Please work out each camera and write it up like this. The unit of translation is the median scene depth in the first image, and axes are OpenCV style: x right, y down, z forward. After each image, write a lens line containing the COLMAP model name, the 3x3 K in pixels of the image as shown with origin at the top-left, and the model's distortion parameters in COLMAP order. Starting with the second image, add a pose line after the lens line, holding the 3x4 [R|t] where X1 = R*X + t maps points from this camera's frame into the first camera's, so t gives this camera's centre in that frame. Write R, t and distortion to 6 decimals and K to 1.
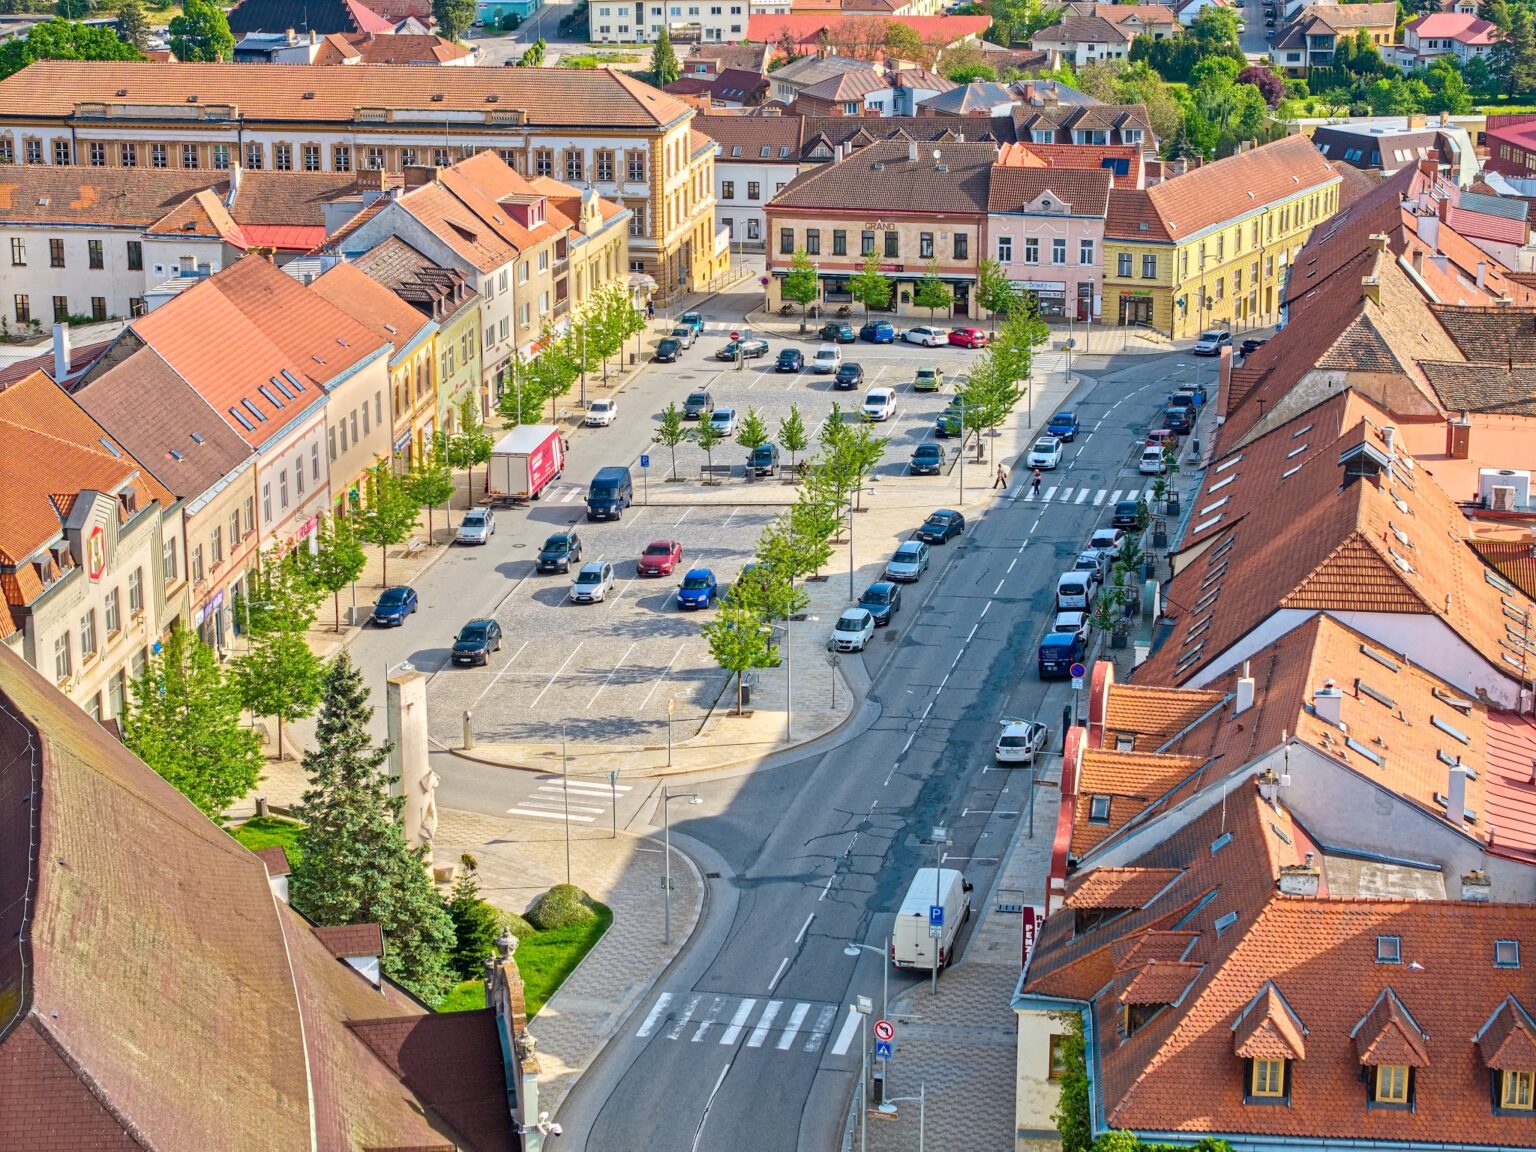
lens RADIAL K [[3083.3, 0, 768.0], [0, 3083.3, 576.0], [0, 0, 1]] dist [-0.301806, 1.713569]
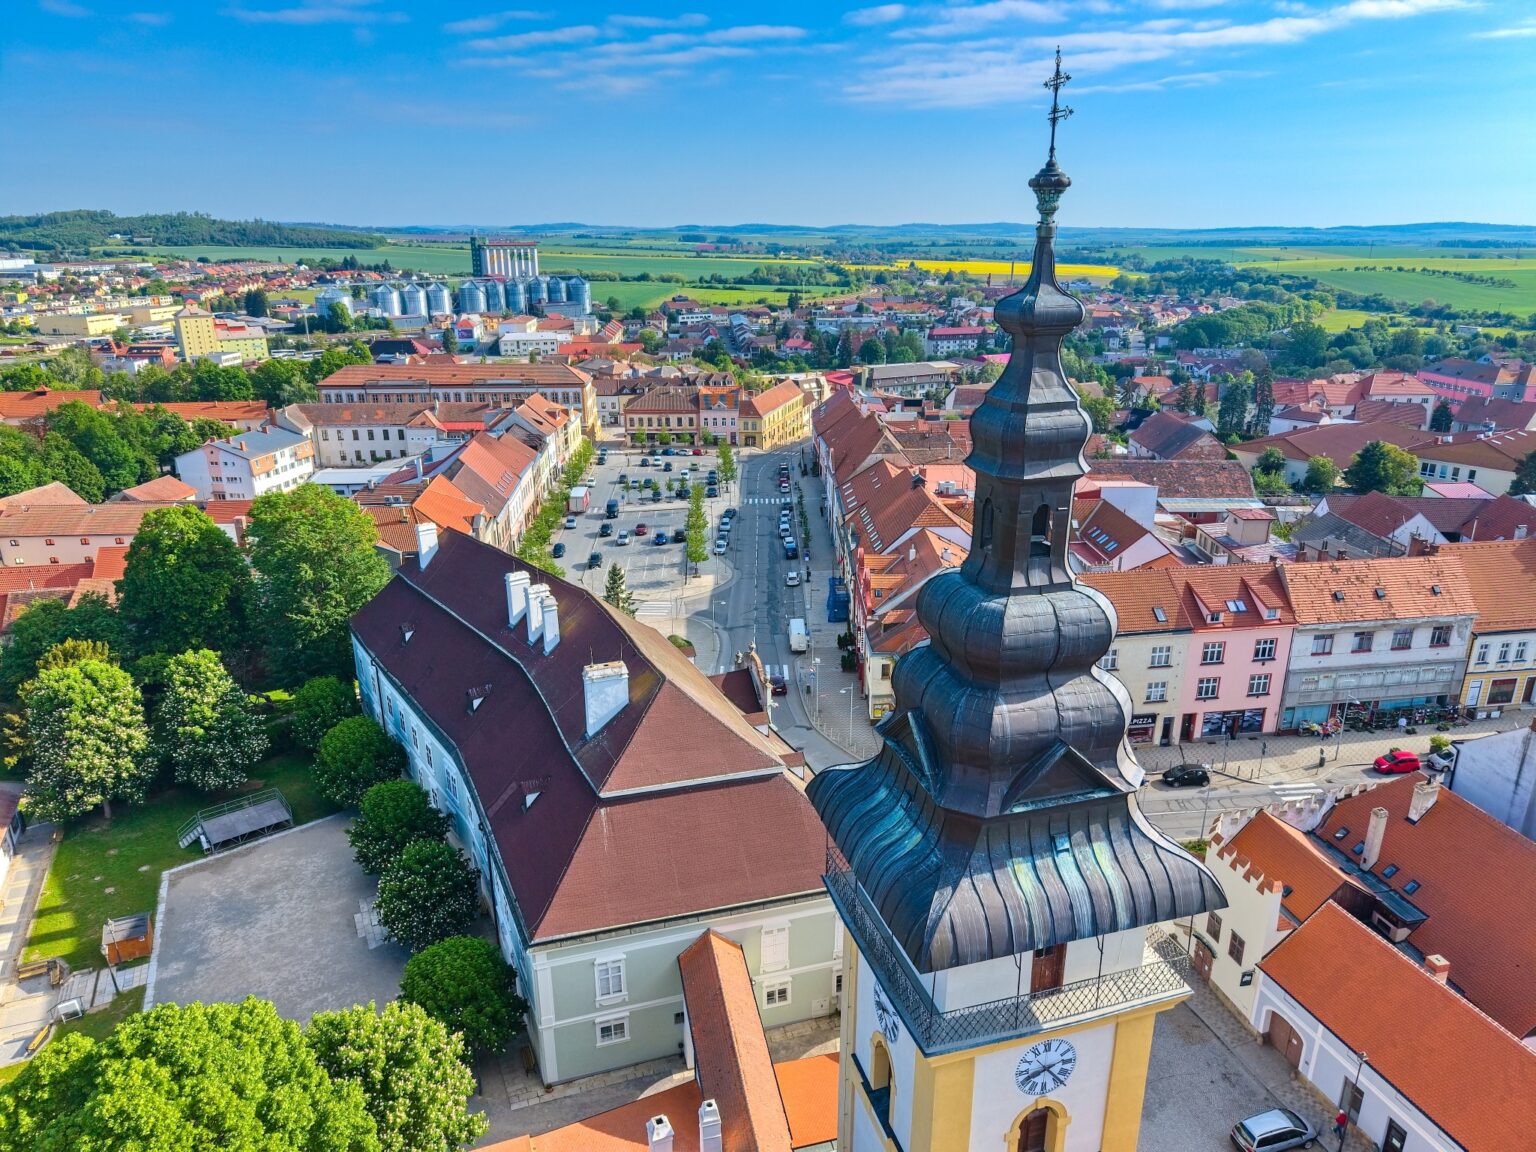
lens RADIAL K [[1020.5, 0, 774.5], [0, 1020.5, 601.3], [0, 0, 1]] dist [0.044992, -0.042006]
pose [[0.972280, -0.077546, 0.220586, -0.103531], [0.063007, 0.995398, 0.072207, 0.000493], [-0.225170, -0.056307, 0.972691, 0.000593]]
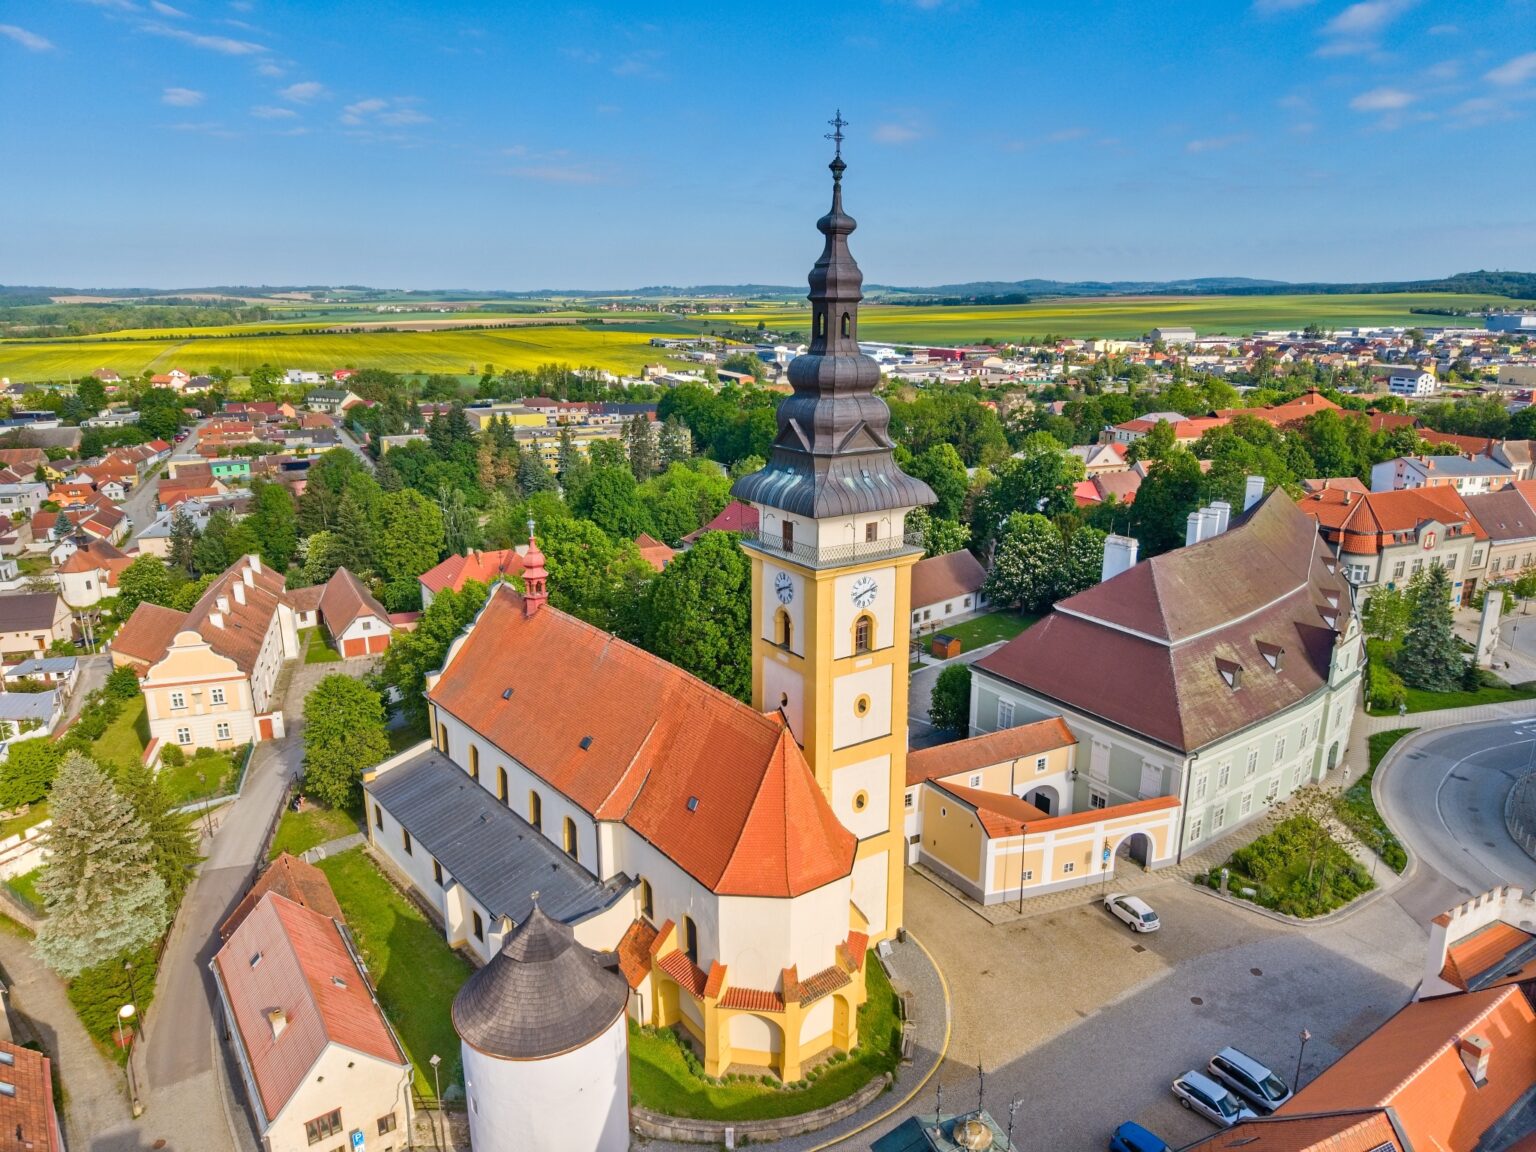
lens RADIAL K [[1020.5, 0, 774.5], [0, 1020.5, 601.3], [0, 0, 1]] dist [0.044992, -0.042006]
pose [[0.504654, 0.248034, -0.826924, 0.182175], [-0.240978, 0.960240, 0.140958, 0.036944], [0.829008, 0.128135, 0.544360, -0.033940]]
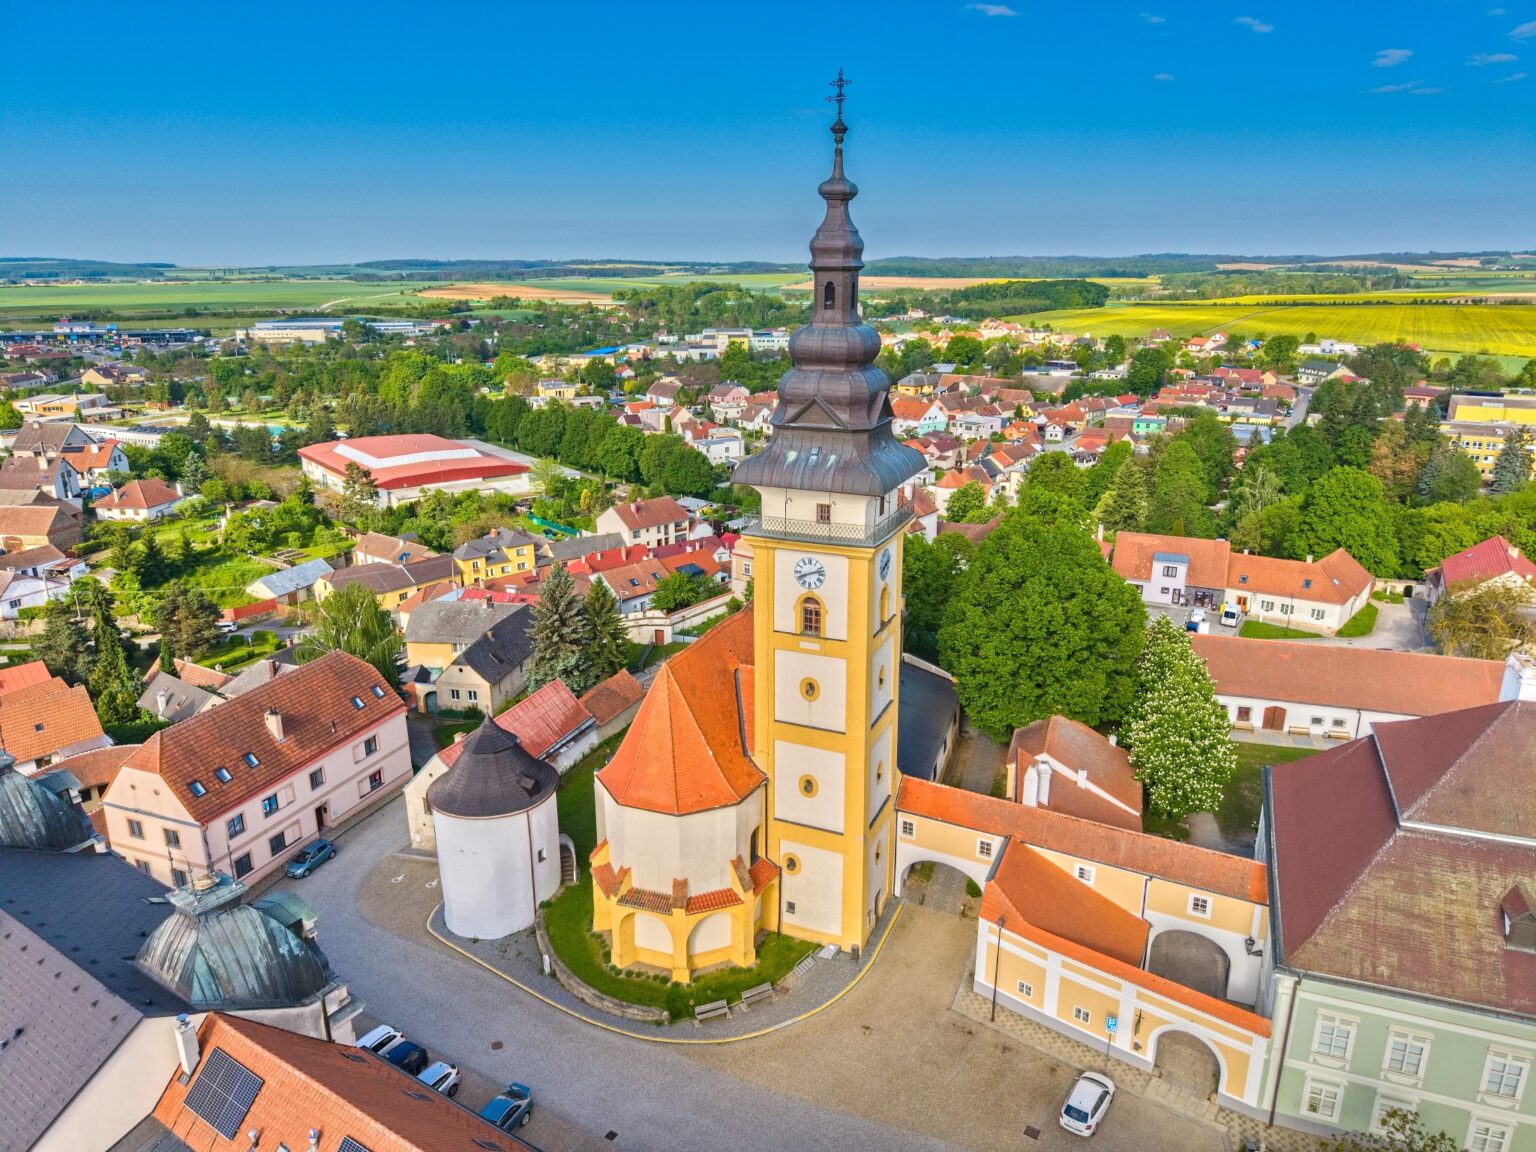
lens RADIAL K [[1020.5, 0, 774.5], [0, 1020.5, 601.3], [0, 0, 1]] dist [0.044992, -0.042006]
pose [[-0.437479, 0.283418, -0.853397, 0.200181], [-0.252072, 0.872331, 0.418926, -0.034658], [0.863176, 0.398388, -0.310184, 0.210198]]
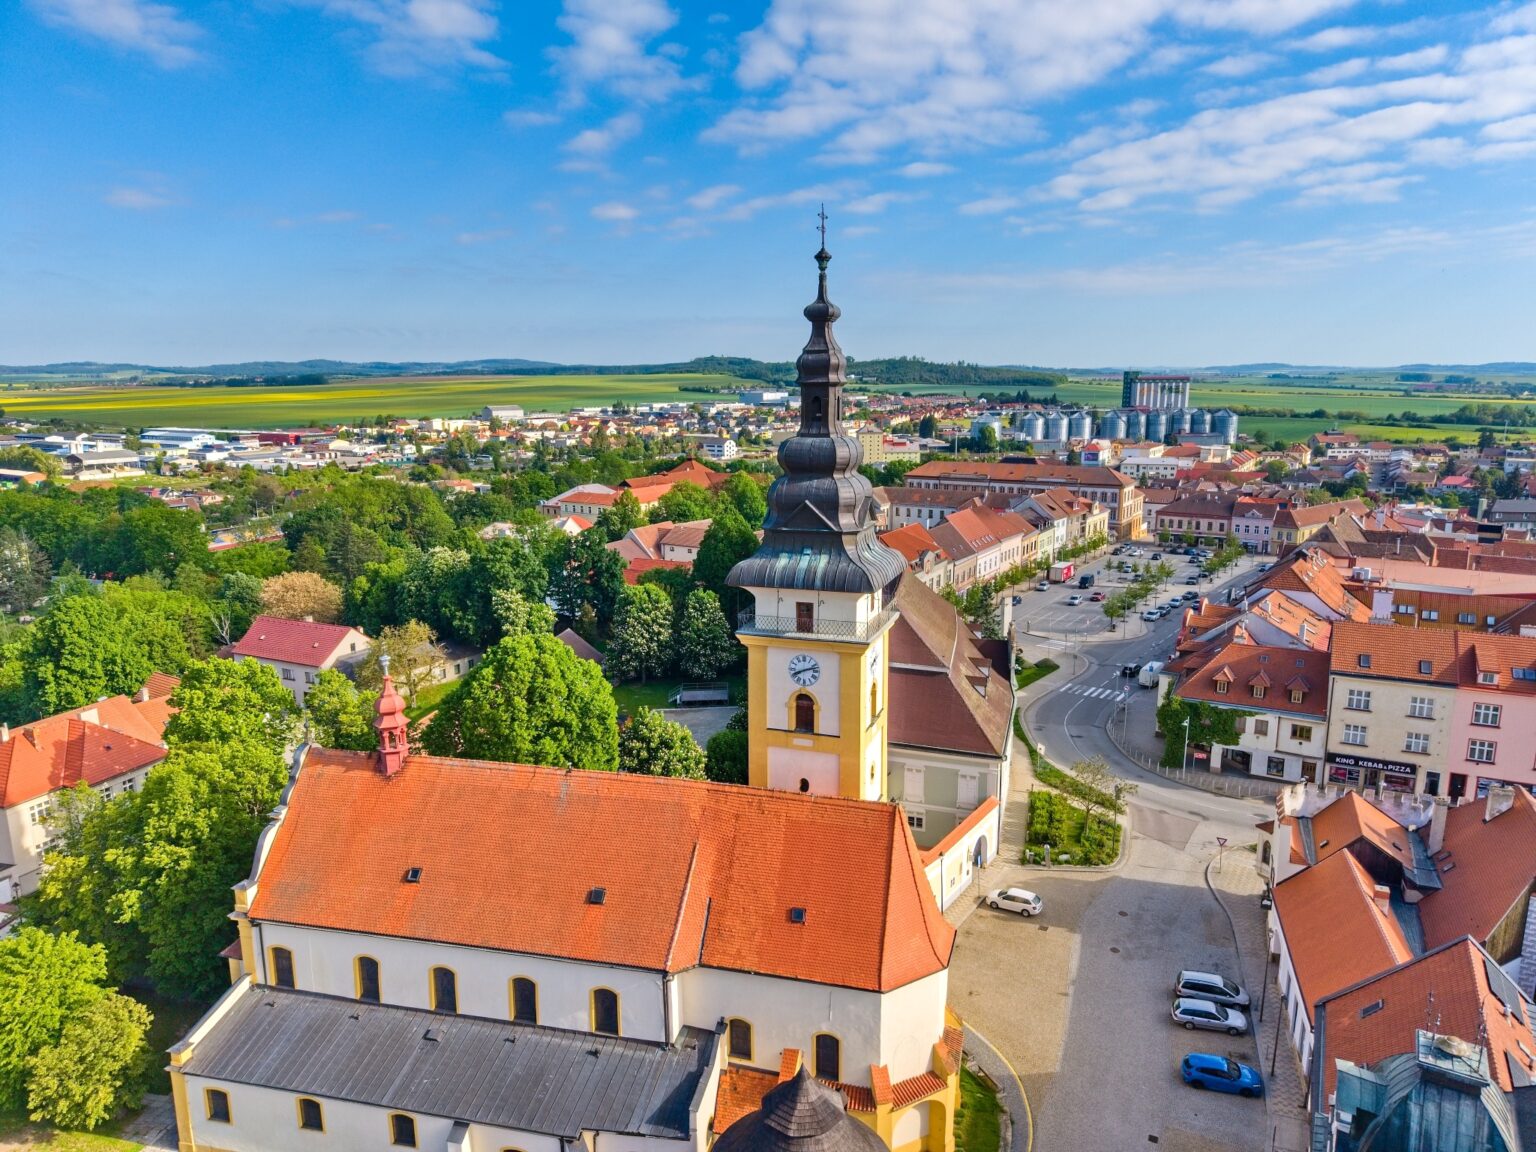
lens RADIAL K [[1028.7, 0, 770.3], [0, 1028.7, 595.8], [0, 0, 1]] dist [0.029549, -0.048783]
pose [[0.922207, 0.078686, -0.378605, 0.048157], [-0.104484, 0.993365, -0.048052, 0.066115], [0.372312, 0.083872, 0.924310, -0.138645]]
